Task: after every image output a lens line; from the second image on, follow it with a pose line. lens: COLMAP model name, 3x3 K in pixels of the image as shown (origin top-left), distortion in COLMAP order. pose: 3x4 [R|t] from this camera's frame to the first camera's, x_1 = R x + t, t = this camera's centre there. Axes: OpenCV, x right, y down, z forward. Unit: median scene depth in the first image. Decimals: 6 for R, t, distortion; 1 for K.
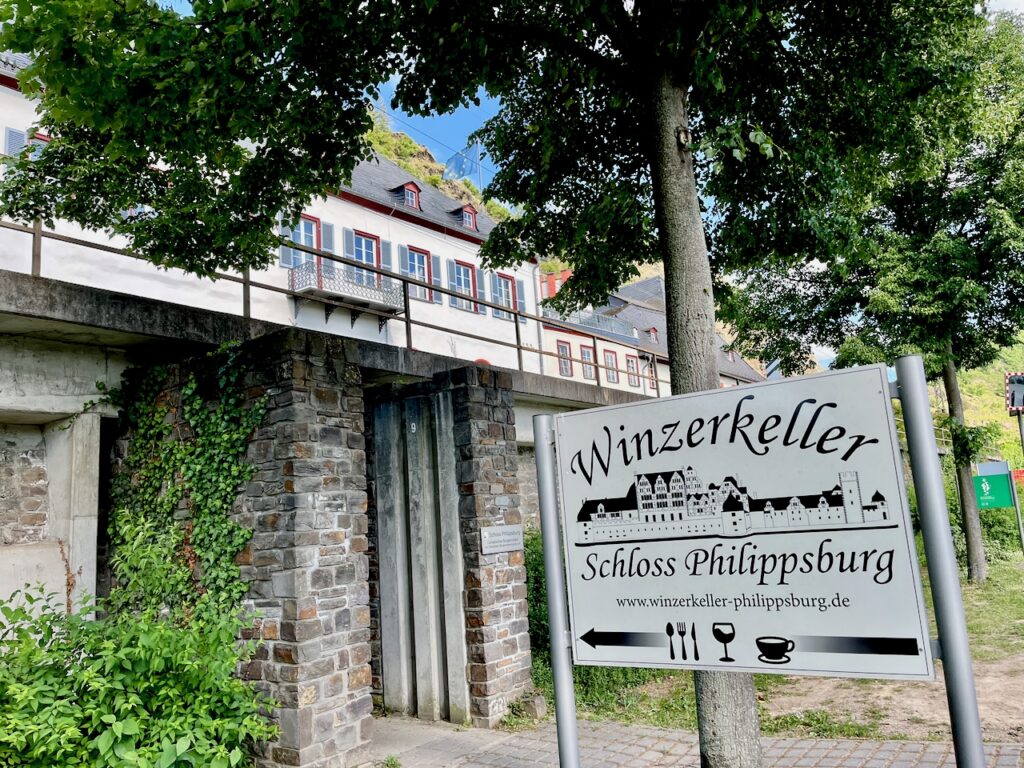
lens RADIAL K [[789.3, 0, 511.5], [0, 789.3, 388.2], [0, 0, 1]] dist [0.069234, -0.101442]
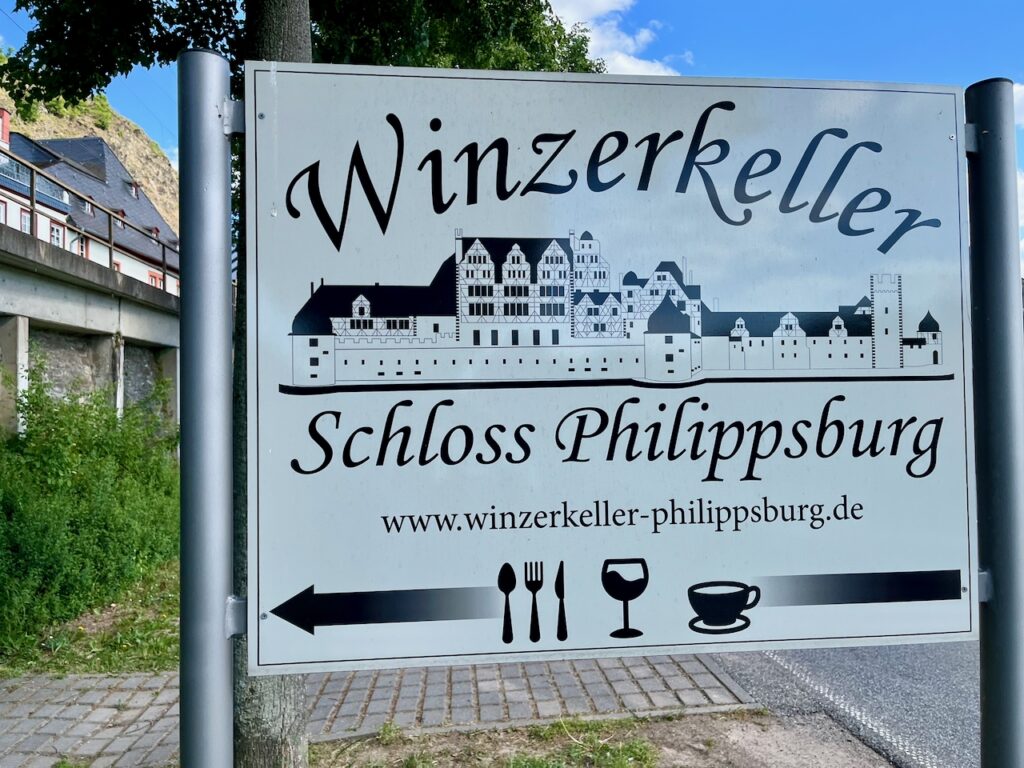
lens RADIAL K [[789.3, 0, 511.5], [0, 789.3, 388.2], [0, 0, 1]] dist [0.069234, -0.101442]
pose [[0.764816, 0.078178, 0.639488, -0.097649], [-0.148685, 0.987233, 0.057134, 0.170819], [-0.626857, -0.138780, 0.766675, 0.669998]]
